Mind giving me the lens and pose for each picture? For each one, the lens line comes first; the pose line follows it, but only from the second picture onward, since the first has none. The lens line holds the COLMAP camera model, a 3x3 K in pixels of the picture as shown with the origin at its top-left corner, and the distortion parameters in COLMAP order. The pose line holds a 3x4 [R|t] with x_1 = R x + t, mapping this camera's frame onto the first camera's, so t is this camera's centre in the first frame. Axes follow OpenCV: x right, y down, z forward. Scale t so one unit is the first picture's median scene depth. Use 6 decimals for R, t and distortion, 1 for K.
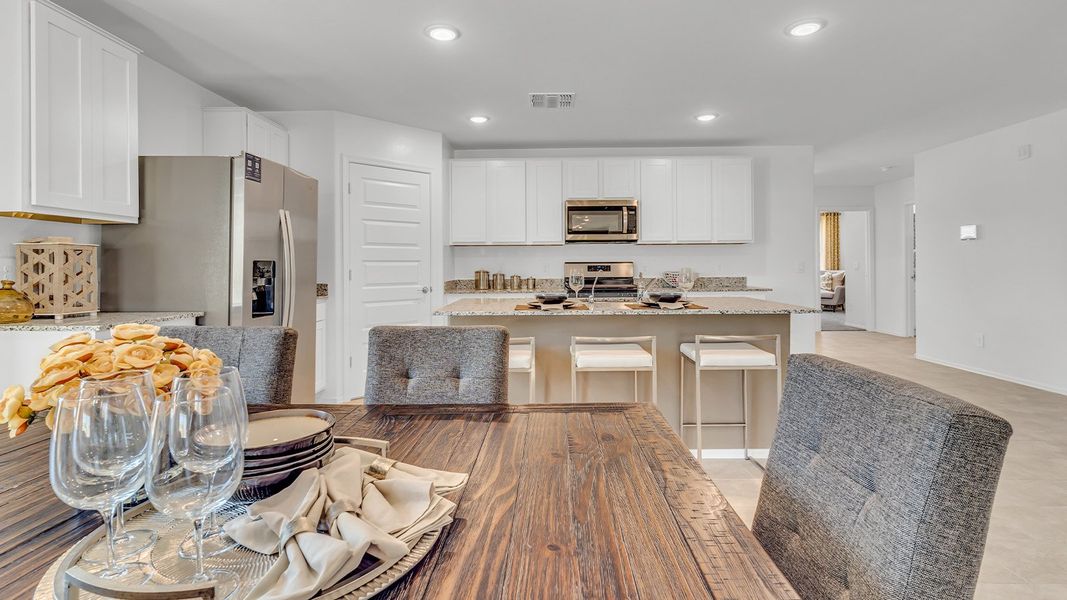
lens RADIAL K [[510.7, 0, 532.0], [0, 510.7, 265.6], [0, 0, 1]] dist [-0.000560, -0.000526]
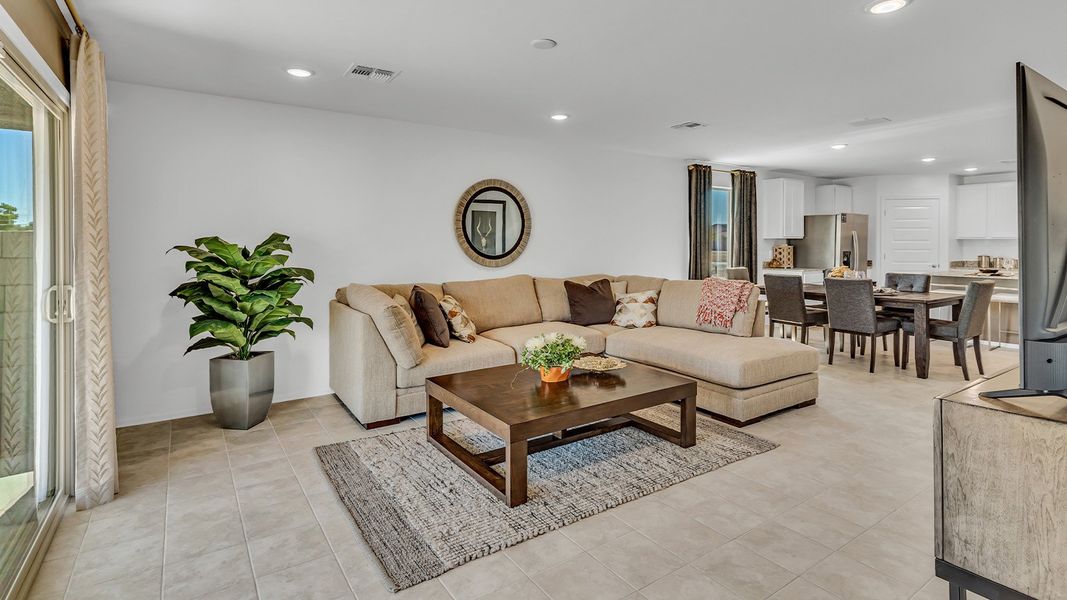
lens RADIAL K [[521.9, 0, 530.8], [0, 521.9, 244.0], [0, 0, 1]] dist [0.001624, 0.000219]
pose [[0.575813, 0.008823, -0.817534, 0.776343], [-0.001012, 0.999949, 0.010079, -0.075076], [0.817581, -0.004976, 0.575792, -1.972334]]
